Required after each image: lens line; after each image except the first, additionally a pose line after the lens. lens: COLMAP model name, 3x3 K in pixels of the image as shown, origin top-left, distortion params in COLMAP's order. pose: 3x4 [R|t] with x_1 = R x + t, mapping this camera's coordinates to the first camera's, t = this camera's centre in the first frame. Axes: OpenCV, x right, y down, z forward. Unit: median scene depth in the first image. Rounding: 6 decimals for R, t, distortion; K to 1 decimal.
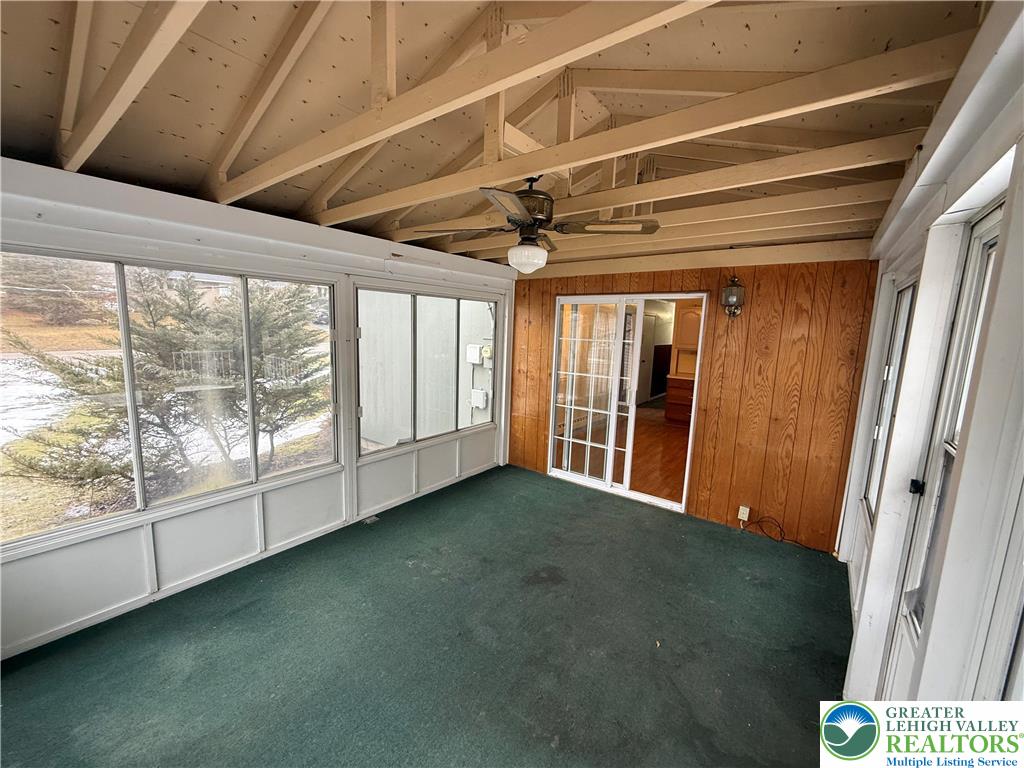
lens RADIAL K [[408.3, 0, 508.4], [0, 408.3, 386.0], [0, 0, 1]] dist [0.001809, -0.000530]
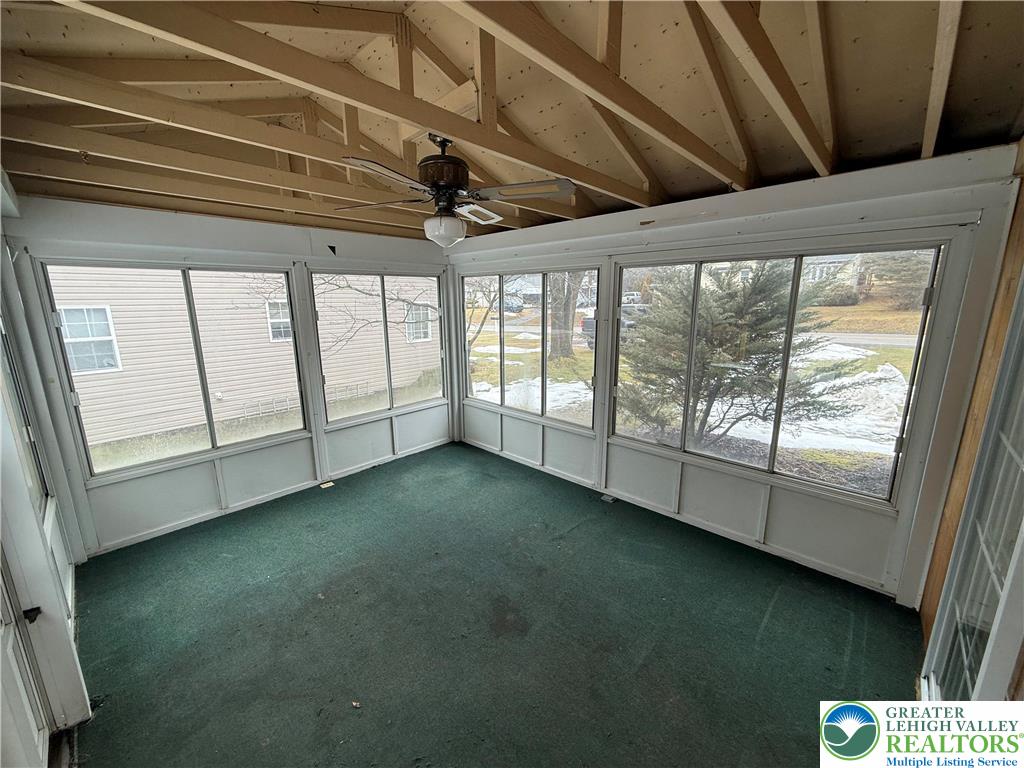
lens RADIAL K [[408.3, 0, 509.5], [0, 408.3, 385.2], [0, 0, 1]] dist [0.001809, -0.000530]
pose [[-0.113914, 0.172305, -0.978435, 0.664297], [-0.139952, 0.972242, 0.187509, -0.106139], [0.983584, 0.158293, -0.086638, 0.838341]]
